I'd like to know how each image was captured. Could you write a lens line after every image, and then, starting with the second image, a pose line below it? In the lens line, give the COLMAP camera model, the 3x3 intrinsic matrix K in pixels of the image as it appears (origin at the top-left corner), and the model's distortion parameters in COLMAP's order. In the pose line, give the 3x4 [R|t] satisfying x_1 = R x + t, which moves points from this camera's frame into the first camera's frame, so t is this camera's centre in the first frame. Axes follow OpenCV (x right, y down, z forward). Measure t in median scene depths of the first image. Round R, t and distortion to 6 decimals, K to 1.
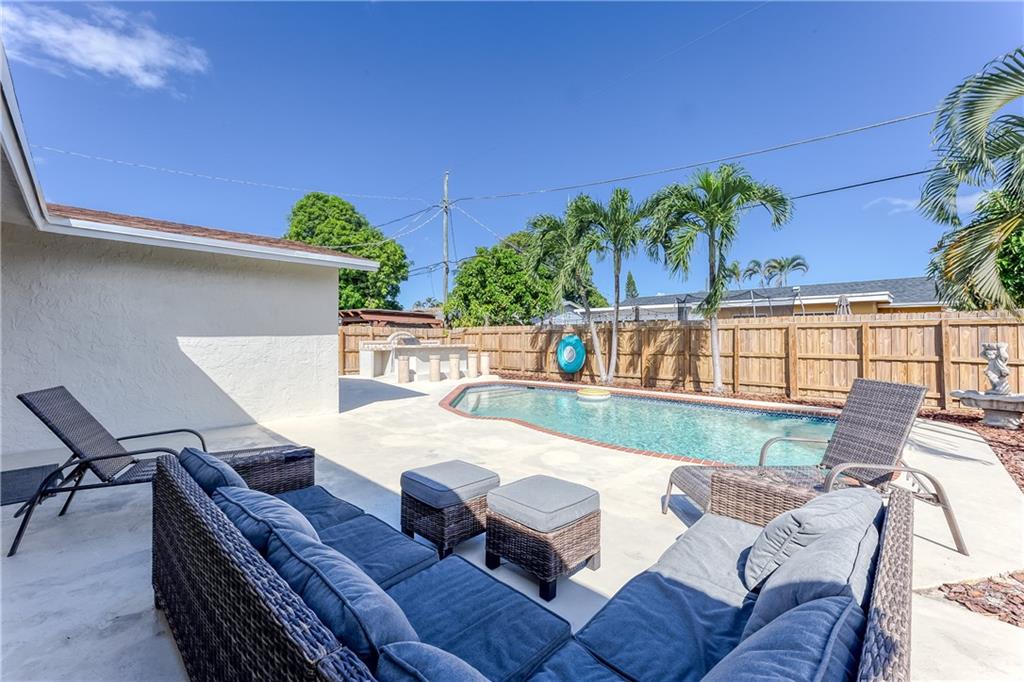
lens RADIAL K [[413.9, 0, 512.4], [0, 413.9, 335.1], [0, 0, 1]] dist [-0.002690, -0.000087]
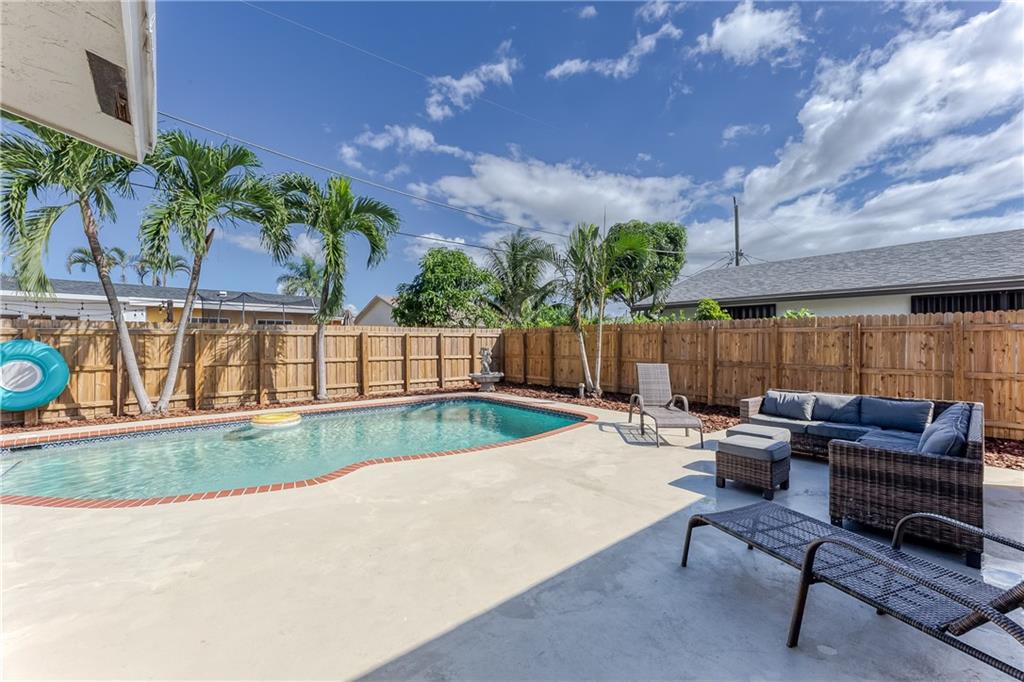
lens RADIAL K [[413.9, 0, 515.1], [0, 413.9, 349.8], [0, 0, 1]] dist [-0.002690, -0.000087]
pose [[0.093207, -0.016994, 0.995502, -0.310287], [-0.006477, 0.999823, 0.017674, -0.000810], [-0.995626, -0.008095, 0.093080, 0.310516]]
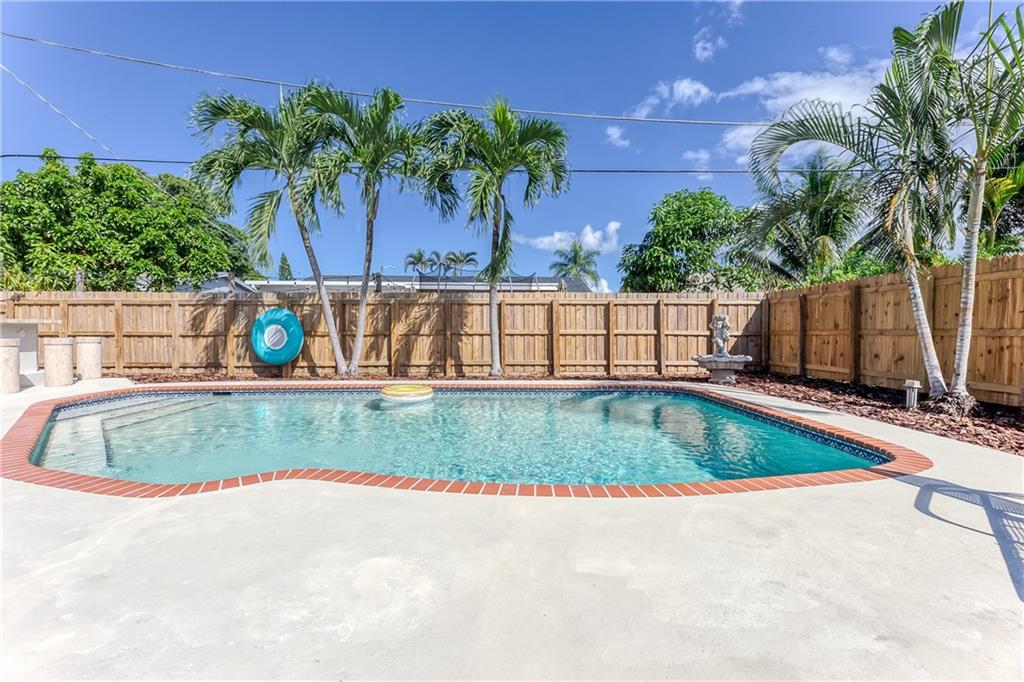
lens RADIAL K [[413.9, 0, 510.7], [0, 413.9, 341.1], [0, 0, 1]] dist [-0.002690, -0.000087]
pose [[0.699663, -0.015050, 0.714314, -0.066457], [-0.007760, 0.999559, 0.028661, 0.029470], [-0.714431, -0.025596, 0.699238, 0.261792]]
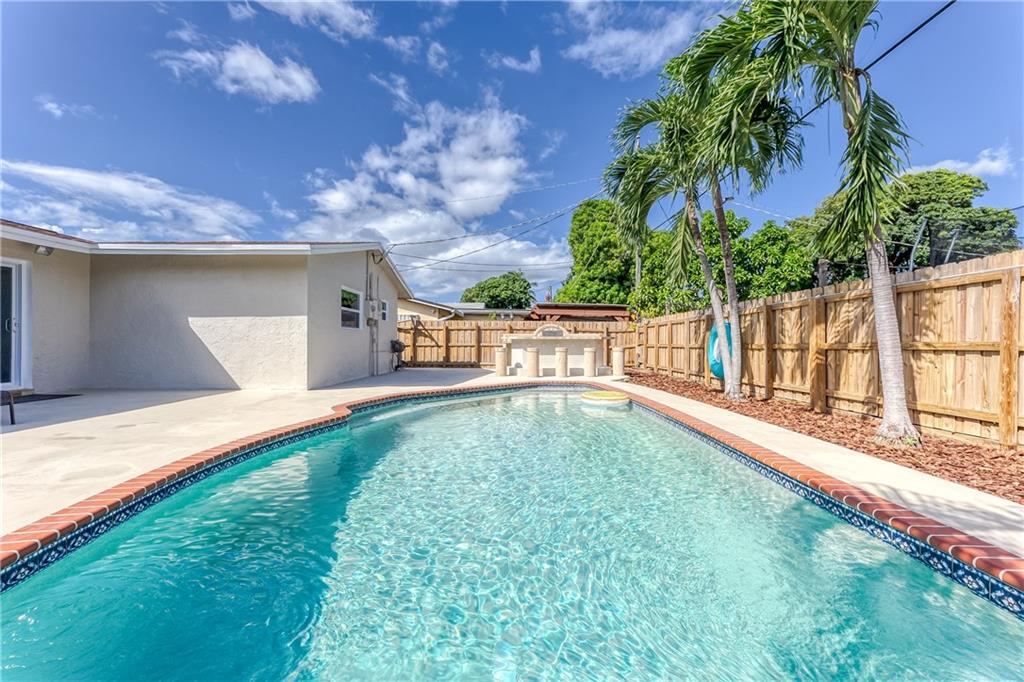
lens RADIAL K [[413.9, 0, 516.6], [0, 413.9, 351.9], [0, 0, 1]] dist [-0.002690, -0.000087]
pose [[0.700003, 0.016761, -0.713943, 0.366225], [0.002598, 0.999658, 0.026016, 0.030607], [0.714135, -0.020066, 0.699721, 0.308790]]
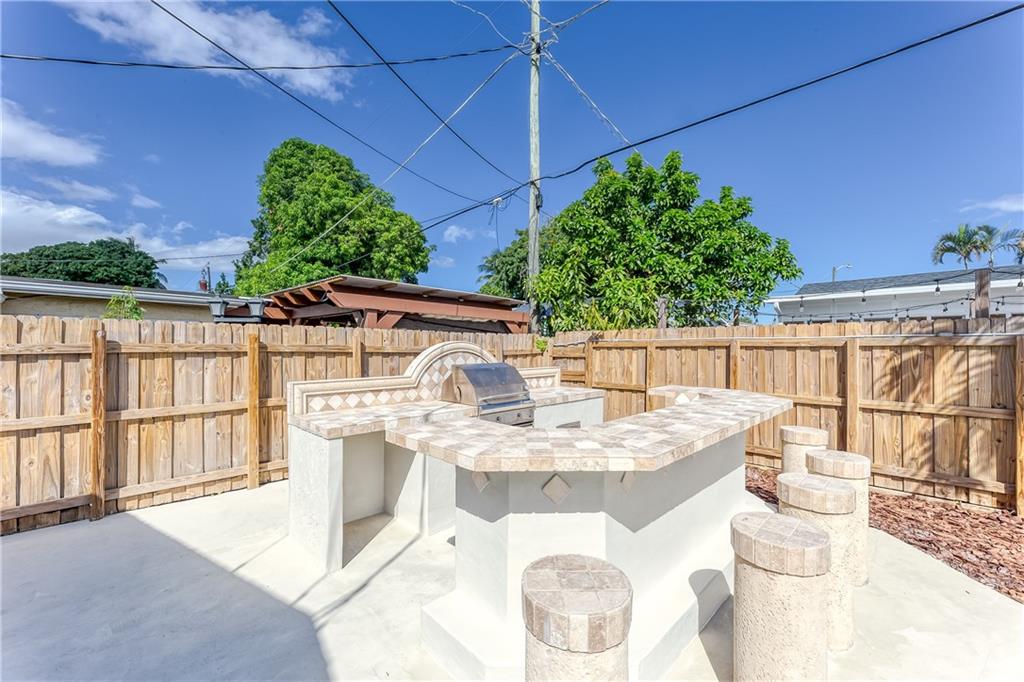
lens RADIAL K [[413.9, 0, 513.5], [0, 413.9, 350.1], [0, 0, 1]] dist [-0.002690, -0.000087]
pose [[0.999672, -0.000877, -0.025607, -0.232572], [0.001226, 0.999906, 0.013623, -0.007224], [0.025593, -0.013650, 0.999579, 0.755932]]
